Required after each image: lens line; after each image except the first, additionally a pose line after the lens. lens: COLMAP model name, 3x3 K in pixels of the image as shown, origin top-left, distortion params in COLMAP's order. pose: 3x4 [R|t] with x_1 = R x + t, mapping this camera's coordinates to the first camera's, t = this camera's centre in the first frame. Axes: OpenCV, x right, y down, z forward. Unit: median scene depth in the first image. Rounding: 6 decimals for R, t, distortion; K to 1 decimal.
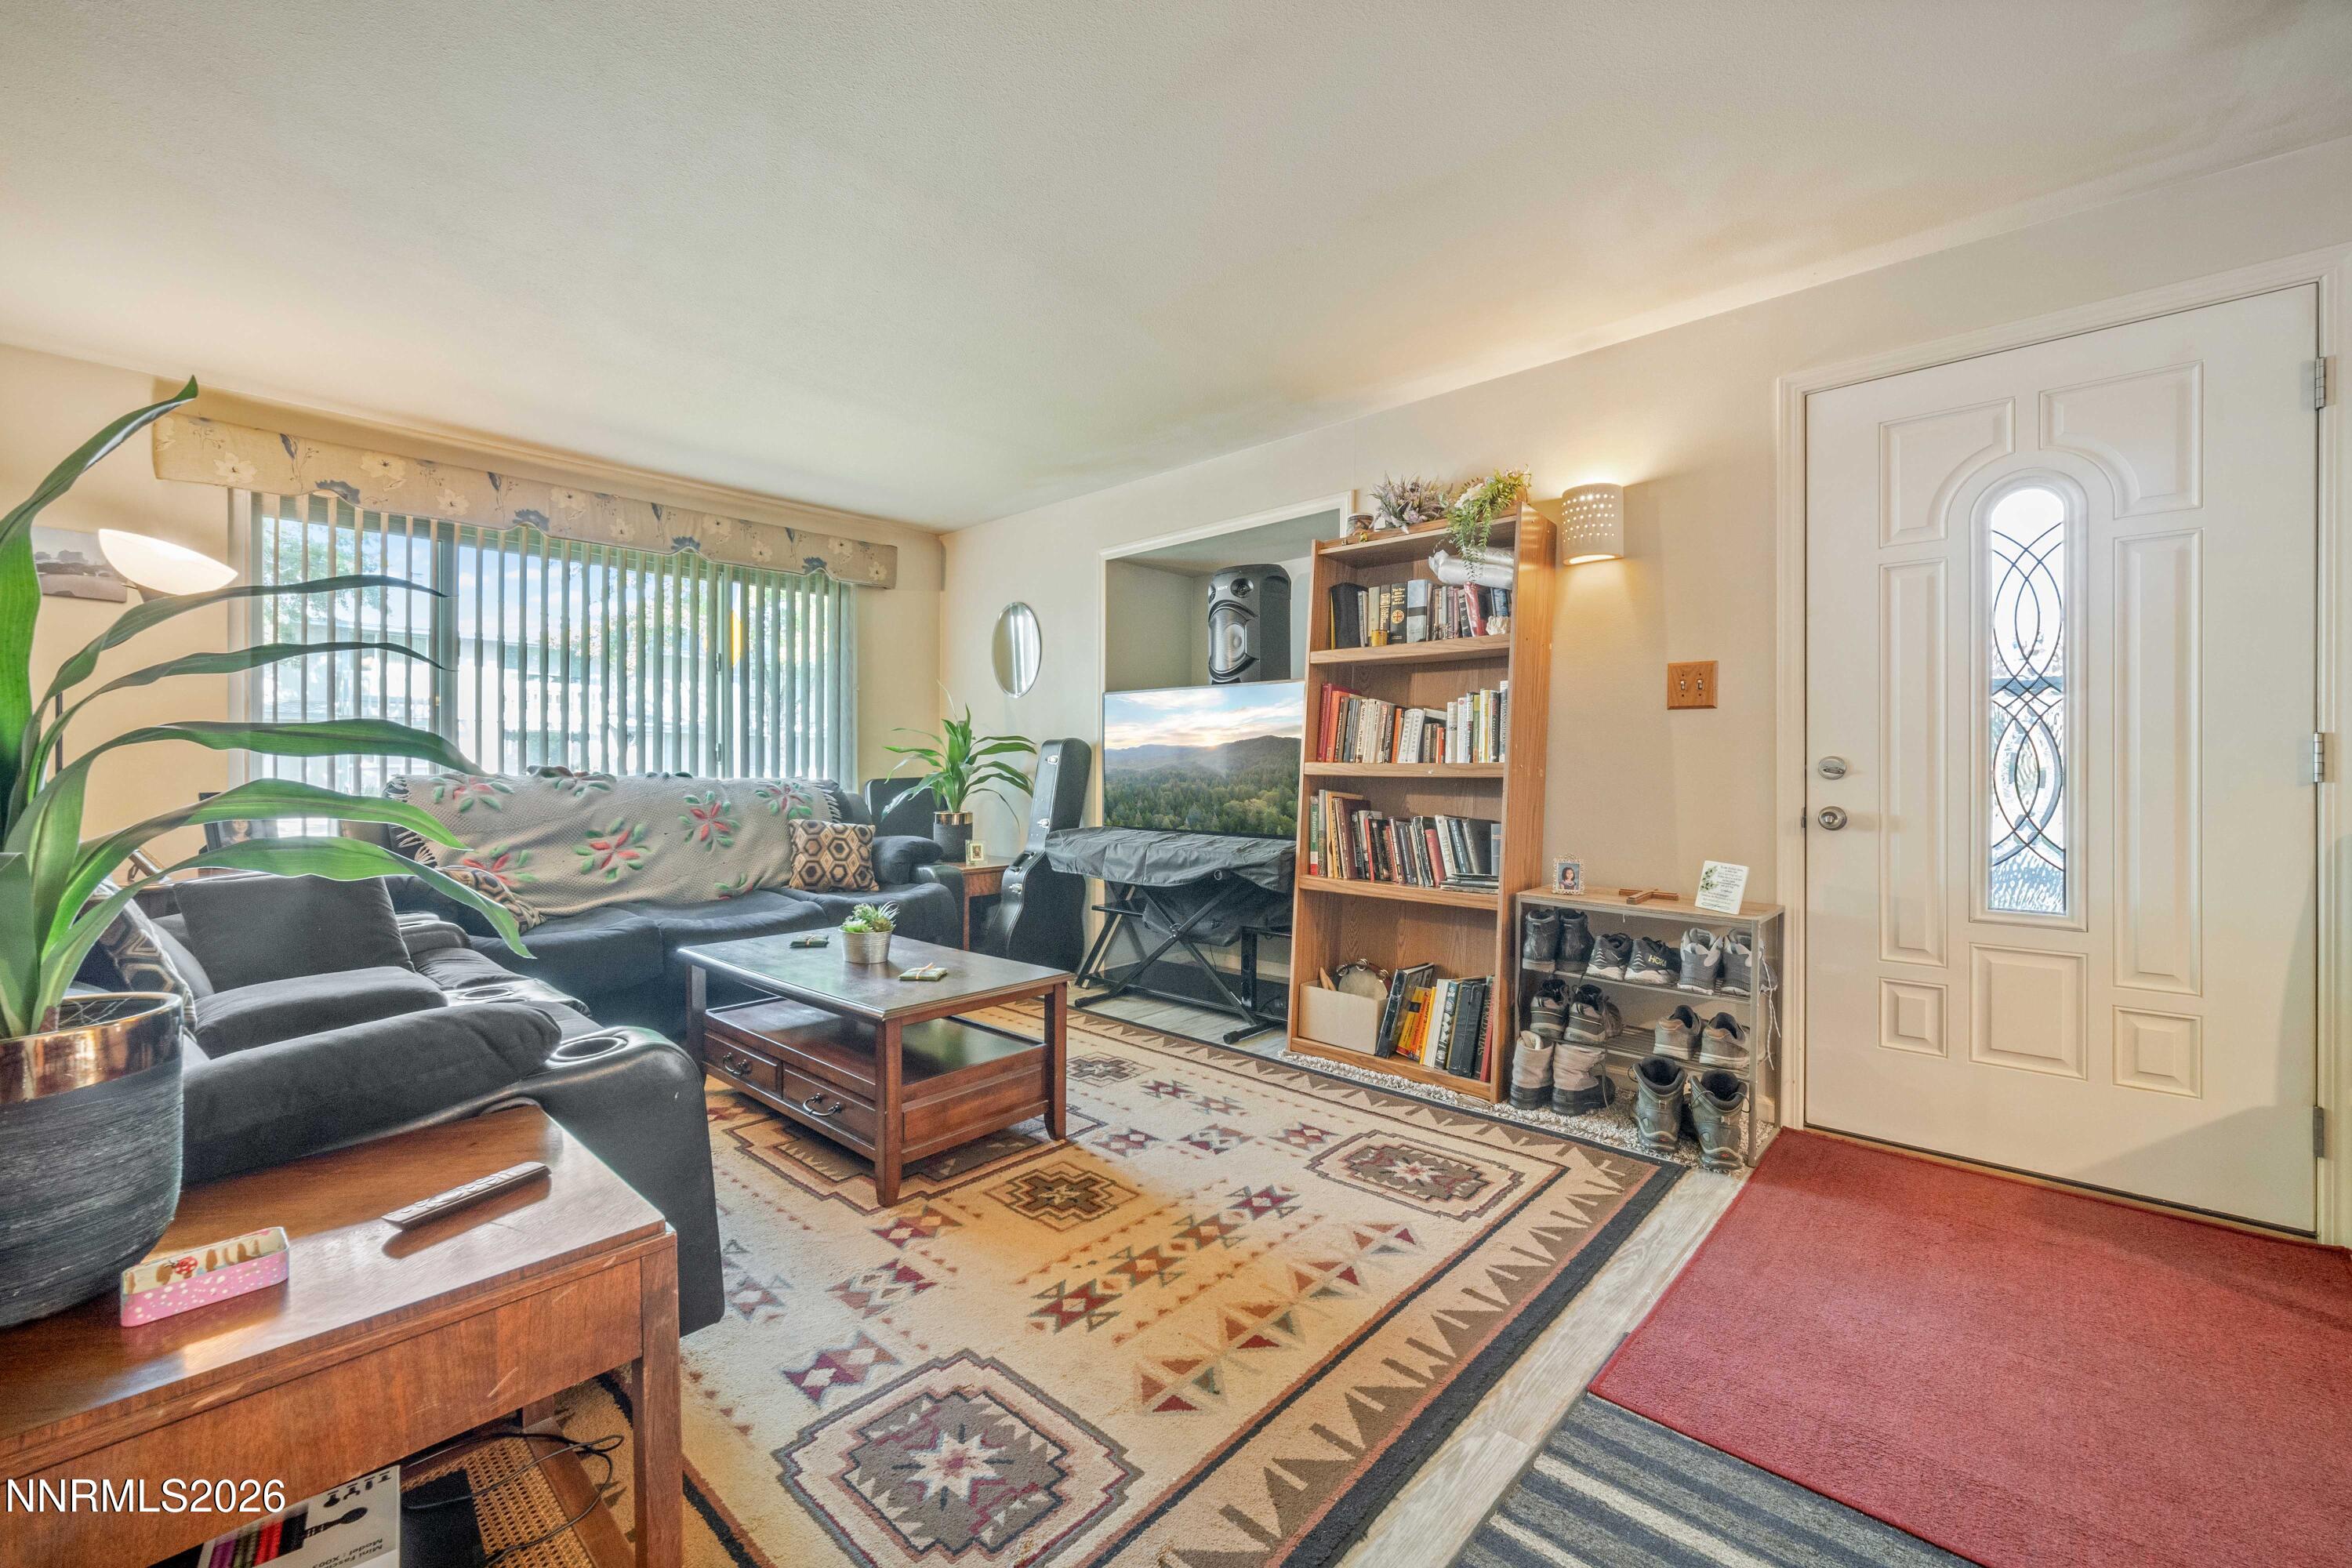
lens RADIAL K [[958.8, 0, 1155.7], [0, 958.8, 756.1], [0, 0, 1]] dist [-0.000925, -0.000227]
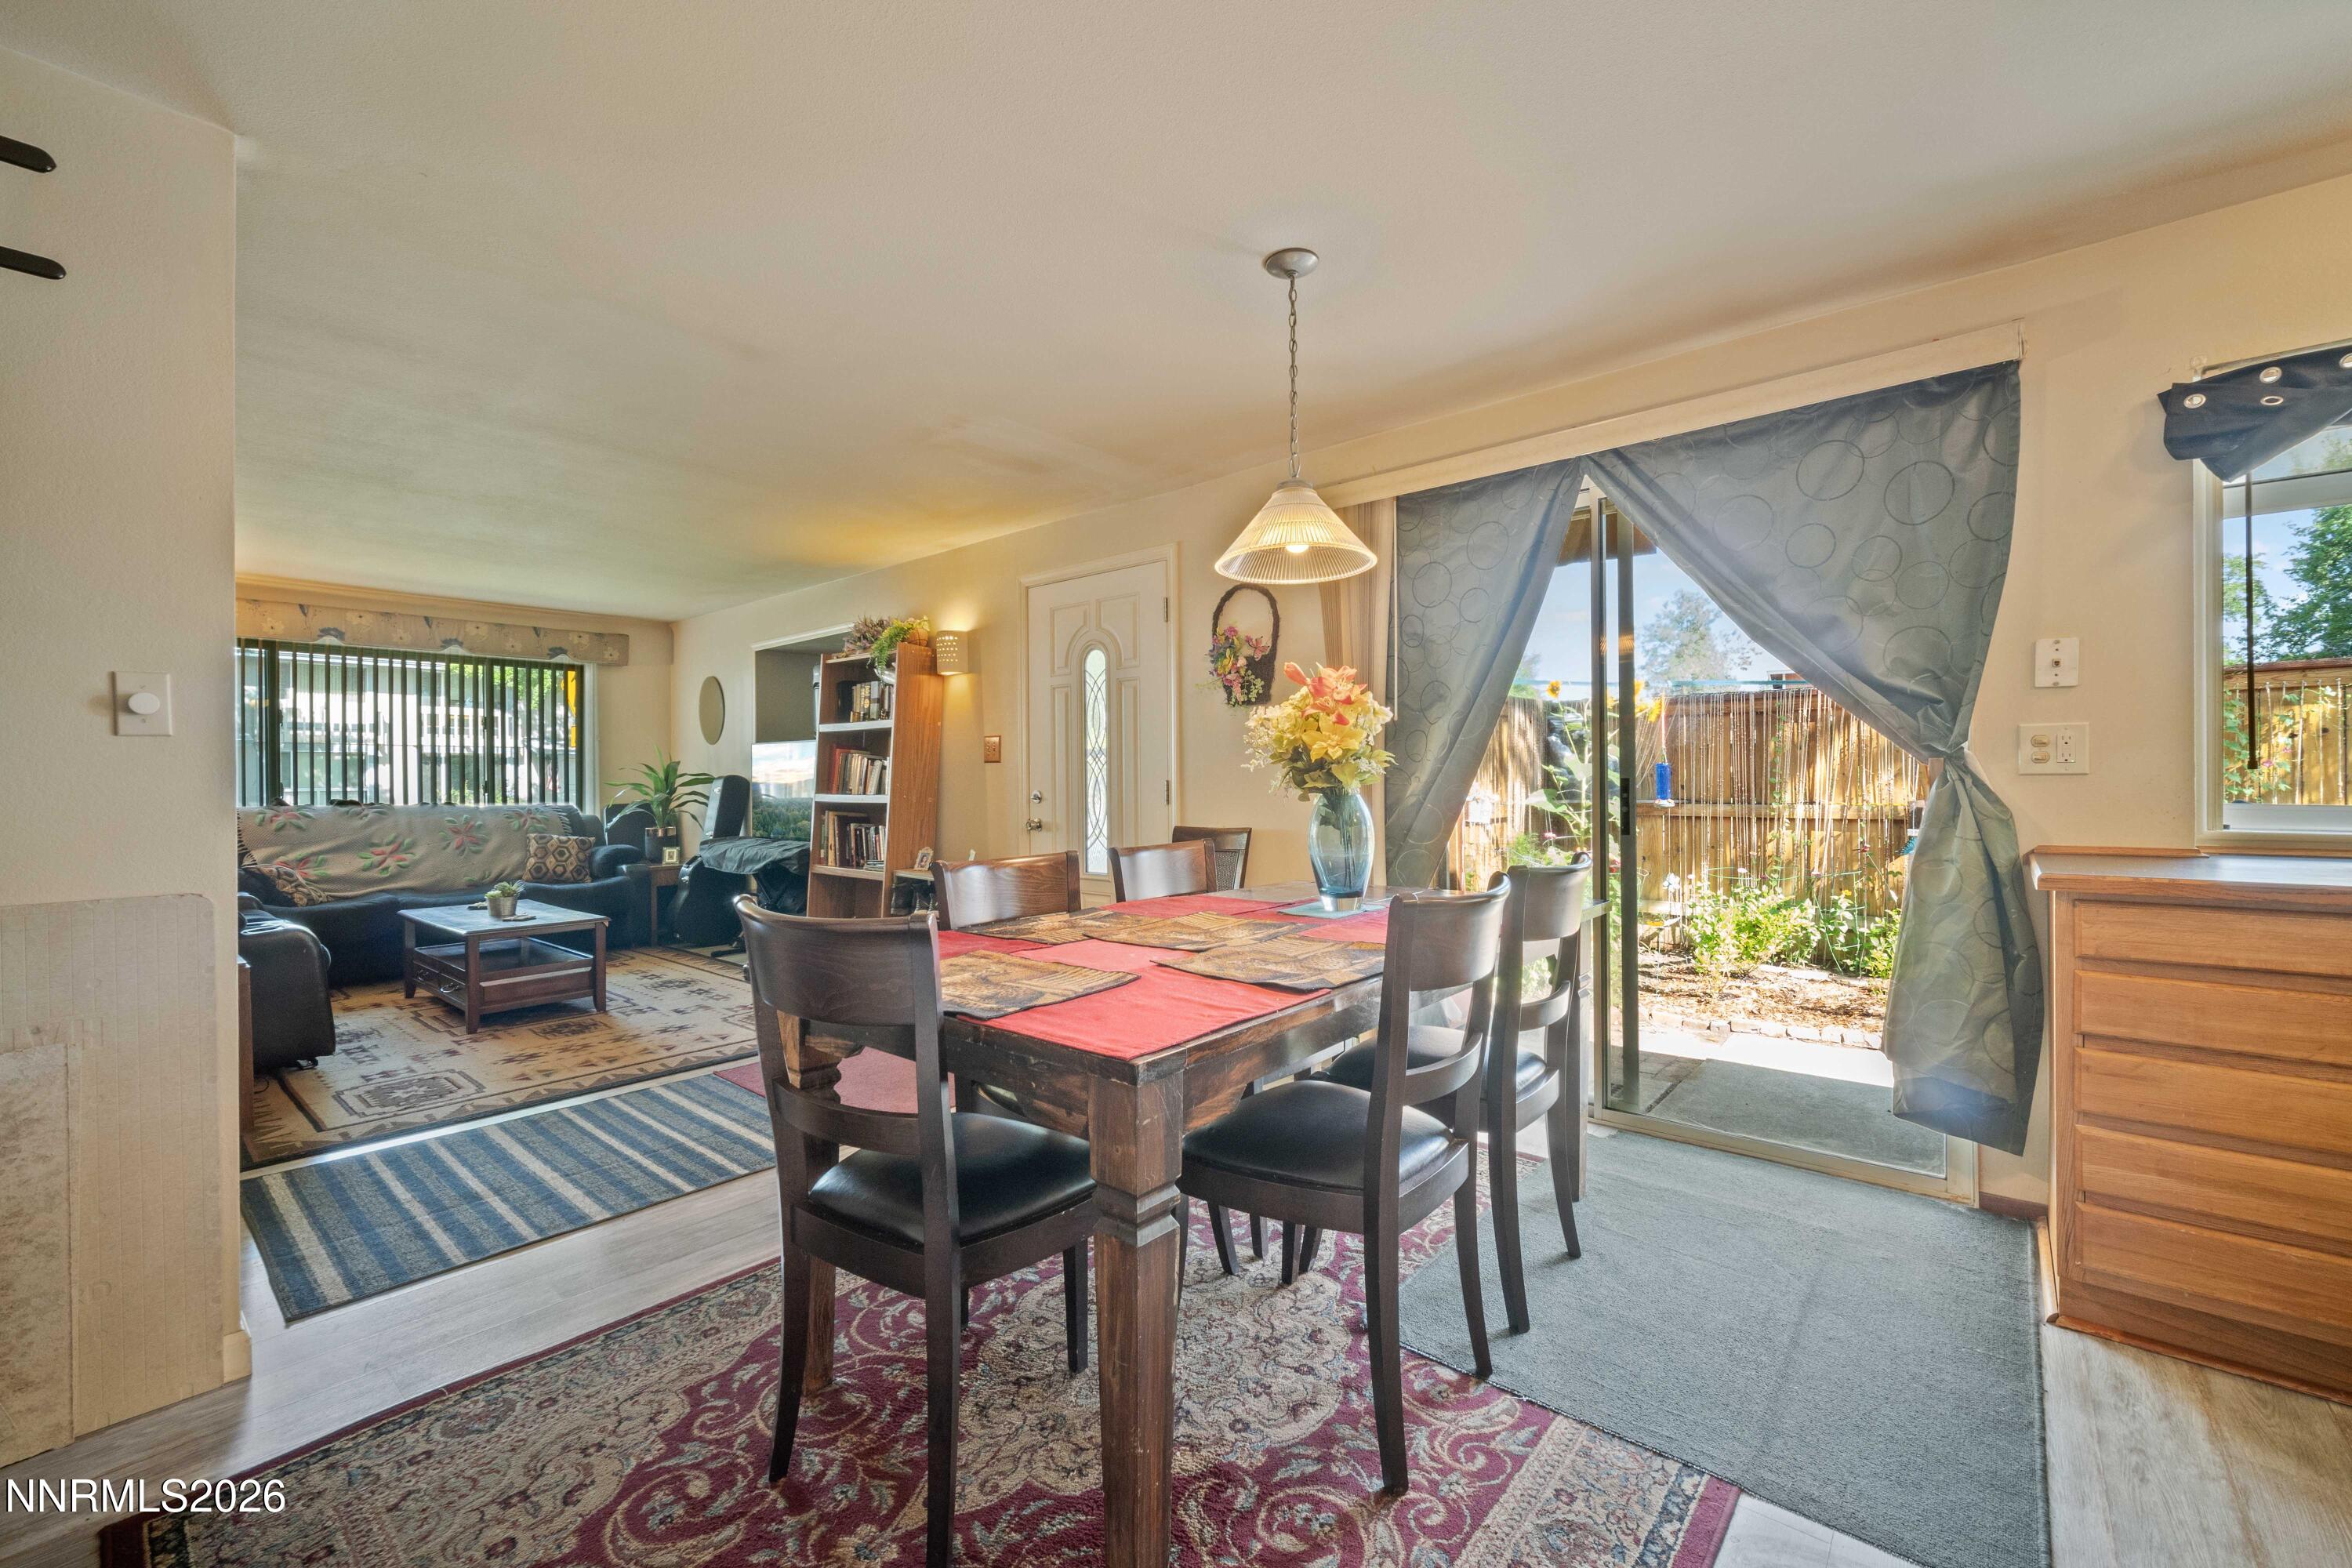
lens RADIAL K [[958.8, 0, 1152.2], [0, 958.8, 777.0], [0, 0, 1]] dist [-0.000925, -0.000227]
pose [[0.999268, -0.009222, 0.037129, 0.755087], [0.008927, 0.999927, 0.008106, -0.034570], [-0.037201, -0.007768, 0.999278, -0.714574]]
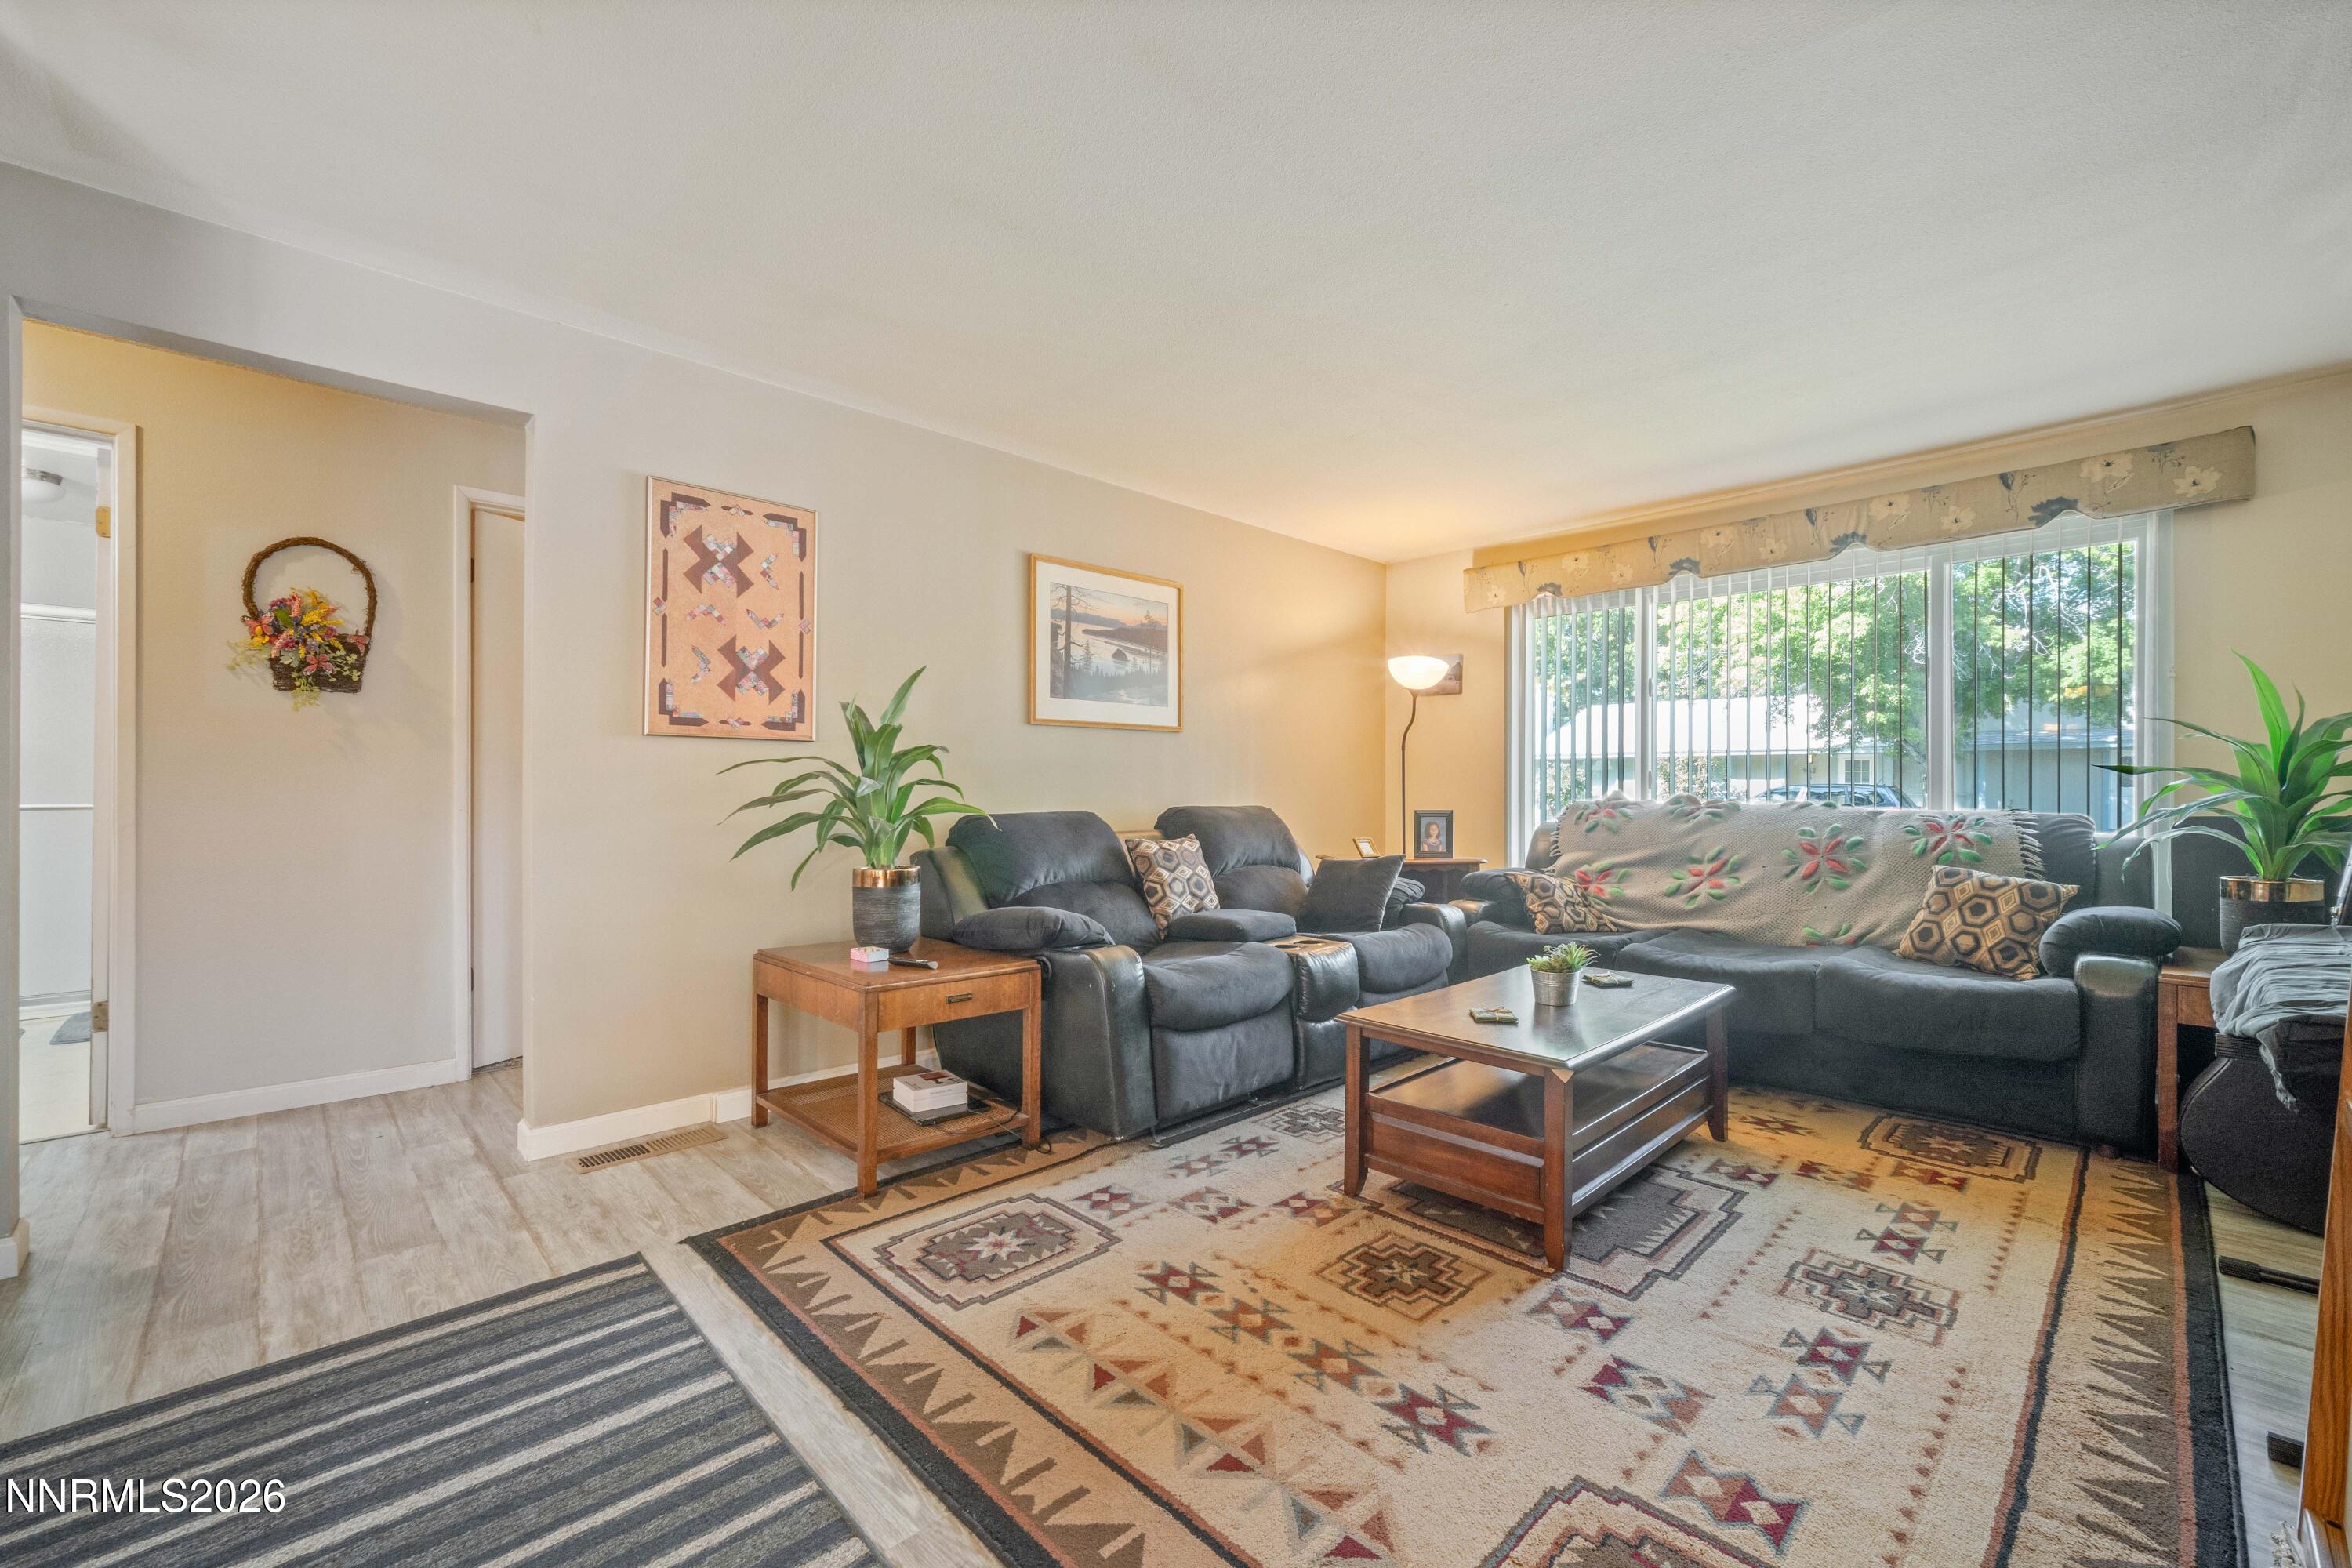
lens RADIAL K [[958.8, 0, 1172.5], [0, 958.8, 784.9], [0, 0, 1]] dist [-0.000925, -0.000227]
pose [[-0.052476, -0.007211, -0.998596, 0.620603], [0.007310, 0.999944, -0.007605, 0.004822], [0.998595, -0.007699, -0.052420, 0.640080]]
